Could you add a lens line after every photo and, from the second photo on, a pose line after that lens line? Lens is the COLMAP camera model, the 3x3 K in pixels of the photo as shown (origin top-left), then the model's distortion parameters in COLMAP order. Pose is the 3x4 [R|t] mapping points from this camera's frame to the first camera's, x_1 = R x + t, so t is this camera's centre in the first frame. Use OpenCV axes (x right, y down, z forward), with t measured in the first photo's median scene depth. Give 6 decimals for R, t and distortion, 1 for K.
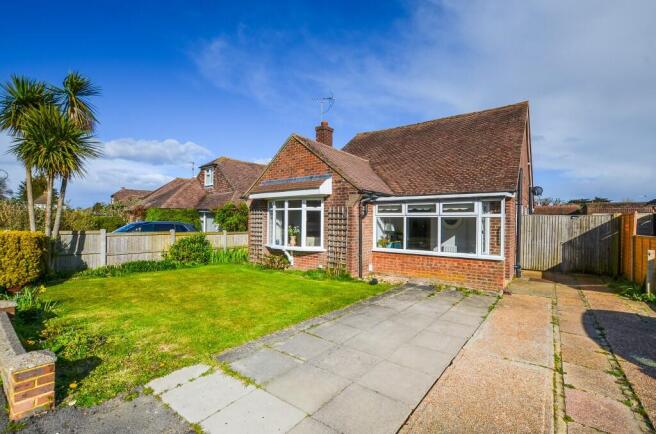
lens RADIAL K [[290.7, 0, 325.9], [0, 290.7, 218.2], [0, 0, 1]] dist [0.003297, -0.000640]
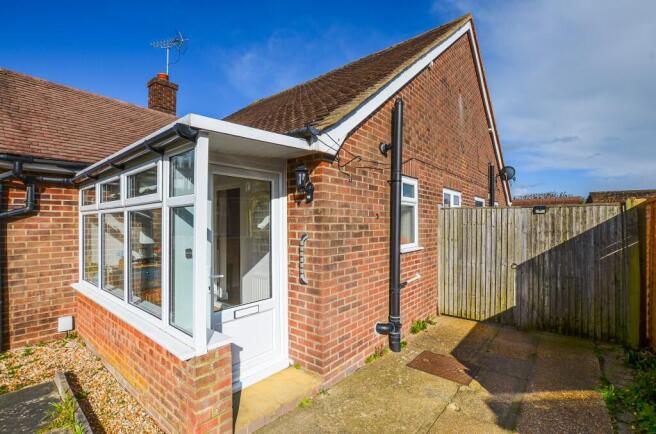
lens RADIAL K [[290.7, 0, 330.4], [0, 290.7, 219.8], [0, 0, 1]] dist [0.003297, -0.000640]
pose [[0.998096, -0.014558, -0.059931, 0.550350], [0.014337, 0.999889, -0.004119, 0.009887], [0.059985, 0.003252, 0.998194, 0.519686]]
